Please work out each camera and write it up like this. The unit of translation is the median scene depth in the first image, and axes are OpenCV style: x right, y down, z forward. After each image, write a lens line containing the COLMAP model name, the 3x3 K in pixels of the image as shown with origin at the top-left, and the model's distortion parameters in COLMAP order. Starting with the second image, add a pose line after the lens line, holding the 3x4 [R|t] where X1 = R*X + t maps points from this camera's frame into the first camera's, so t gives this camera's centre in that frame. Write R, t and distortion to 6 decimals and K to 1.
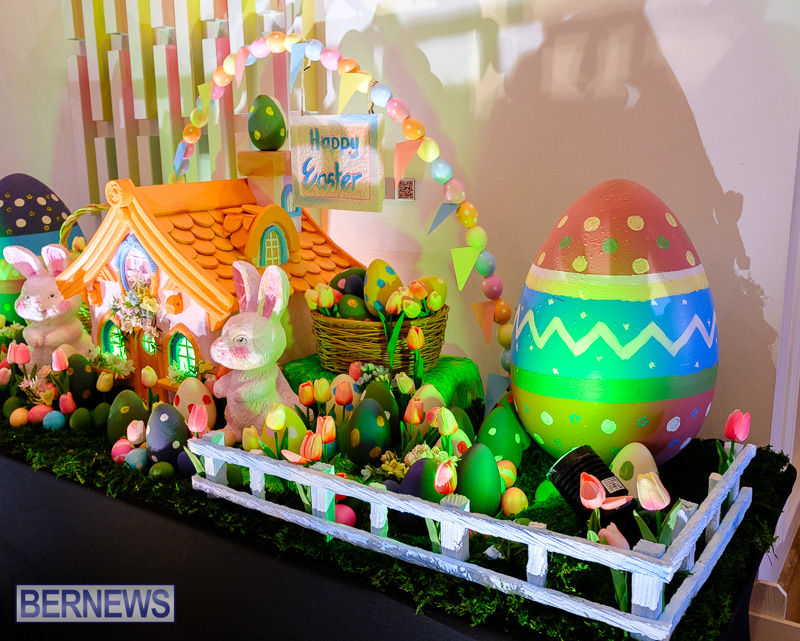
lens RADIAL K [[807.6, 0, 400.0], [0, 807.6, 320.5], [0, 0, 1]] dist [0.010582, -0.031829]
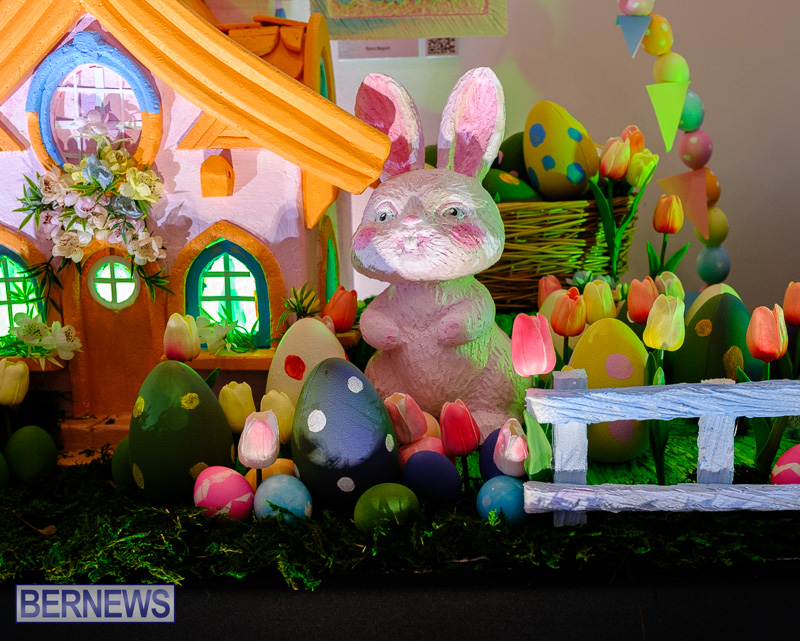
lens RADIAL K [[904.8, 0, 431.8], [0, 904.8, 322.8], [0, 0, 1]] dist [-0.009440, -0.008039]
pose [[0.849669, -0.084743, 0.520462, -0.428239], [0.127281, 0.990778, -0.046469, 0.097457], [-0.511724, 0.105729, 0.852619, 0.479308]]
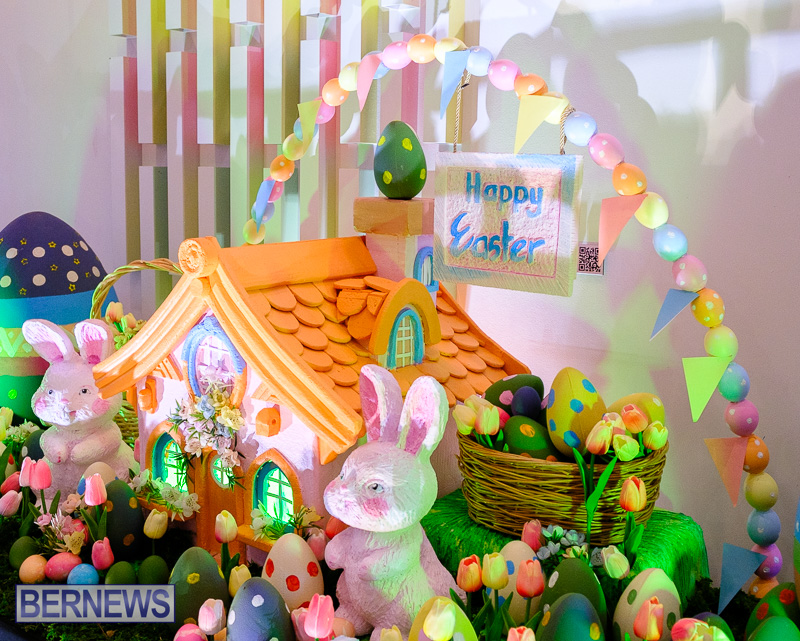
lens RADIAL K [[1009.9, 0, 399.3], [0, 1009.9, 328.5], [0, 0, 1]] dist [-0.018528, 0.021999]
pose [[0.997532, 0.041456, -0.056674, -0.117053], [-0.044621, 0.997447, -0.055757, -0.052759], [0.054218, 0.058148, 0.996835, 0.142819]]
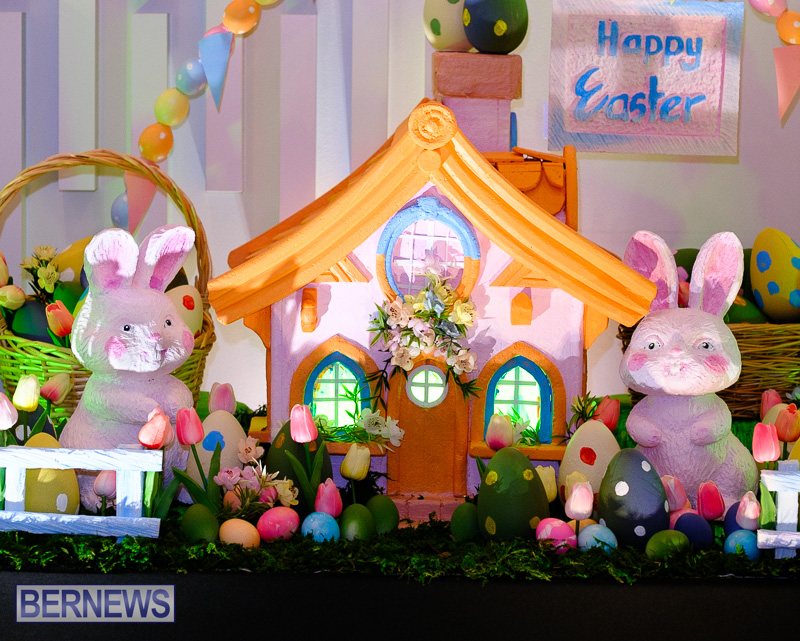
lens RADIAL K [[3218.1, 0, 400.0], [0, 3218.1, 320.5], [0, 0, 1]] dist [-0.056201, -1.299575]
pose [[0.832955, -0.034139, 0.552286, -1.586065], [0.094598, 0.992187, -0.081342, 0.165282], [-0.545194, 0.119999, 0.829677, -0.880417]]
